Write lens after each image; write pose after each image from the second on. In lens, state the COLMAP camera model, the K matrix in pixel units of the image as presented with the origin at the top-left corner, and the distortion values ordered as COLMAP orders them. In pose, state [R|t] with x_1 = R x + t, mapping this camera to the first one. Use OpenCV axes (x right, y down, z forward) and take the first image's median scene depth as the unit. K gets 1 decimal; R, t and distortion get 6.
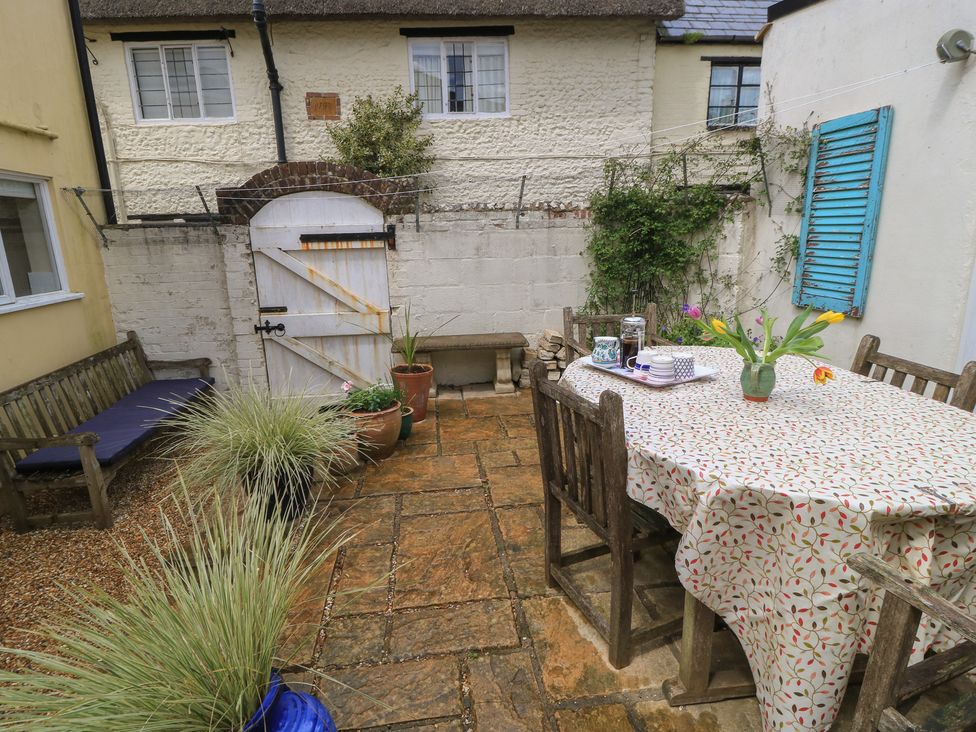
lens RADIAL K [[541.1, 0, 488.0], [0, 541.1, 366.0], [0, 0, 1]] dist [0.005129, -0.017714]
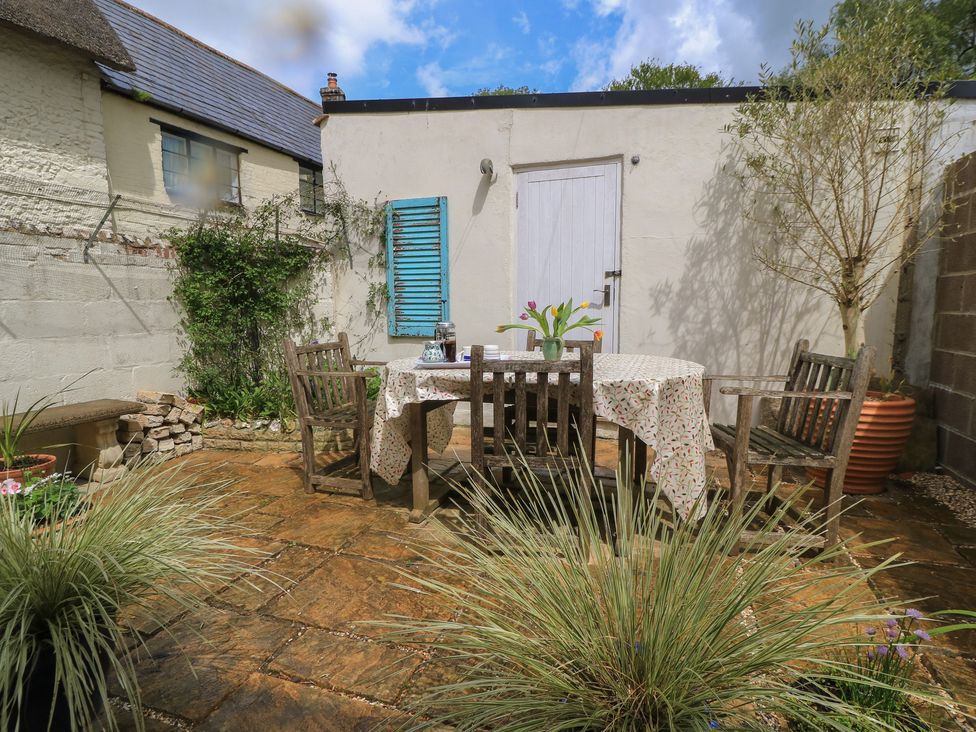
lens RADIAL K [[541.1, 0, 488.0], [0, 541.1, 366.0], [0, 0, 1]] dist [0.005129, -0.017714]
pose [[0.429646, -0.078387, 0.899589, -0.447342], [0.219027, 0.975522, -0.019605, 0.027794], [-0.876032, 0.205457, 0.436298, 0.237894]]
